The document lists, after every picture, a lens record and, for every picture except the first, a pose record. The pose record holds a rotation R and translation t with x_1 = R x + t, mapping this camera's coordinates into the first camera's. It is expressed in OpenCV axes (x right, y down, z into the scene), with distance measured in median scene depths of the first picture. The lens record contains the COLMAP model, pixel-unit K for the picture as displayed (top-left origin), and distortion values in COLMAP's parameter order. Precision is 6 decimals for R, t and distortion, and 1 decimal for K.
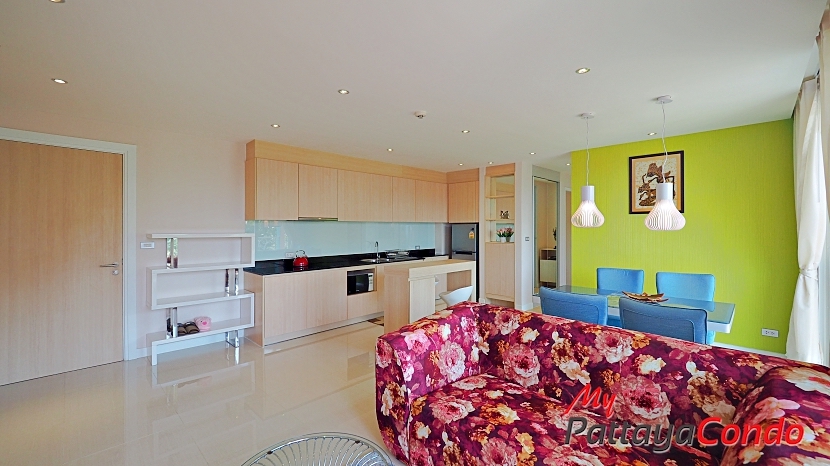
lens RADIAL K [[346.6, 0, 417.9], [0, 346.6, 234.4], [0, 0, 1]] dist [-0.010066, -0.000212]
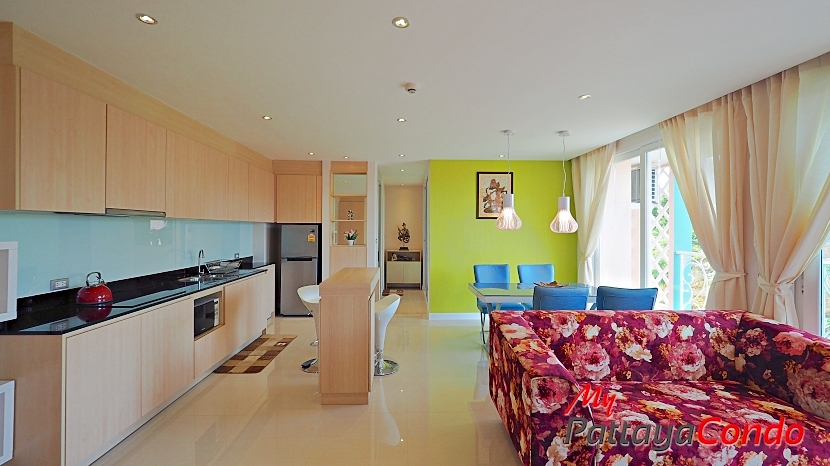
lens RADIAL K [[346.6, 0, 417.9], [0, 346.6, 234.4], [0, 0, 1]] dist [-0.010066, -0.000212]
pose [[0.685063, -0.005322, 0.728464, -0.478403], [0.007775, 0.999970, -0.000006, -0.008185], [-0.728442, 0.005668, 0.685084, 0.380381]]
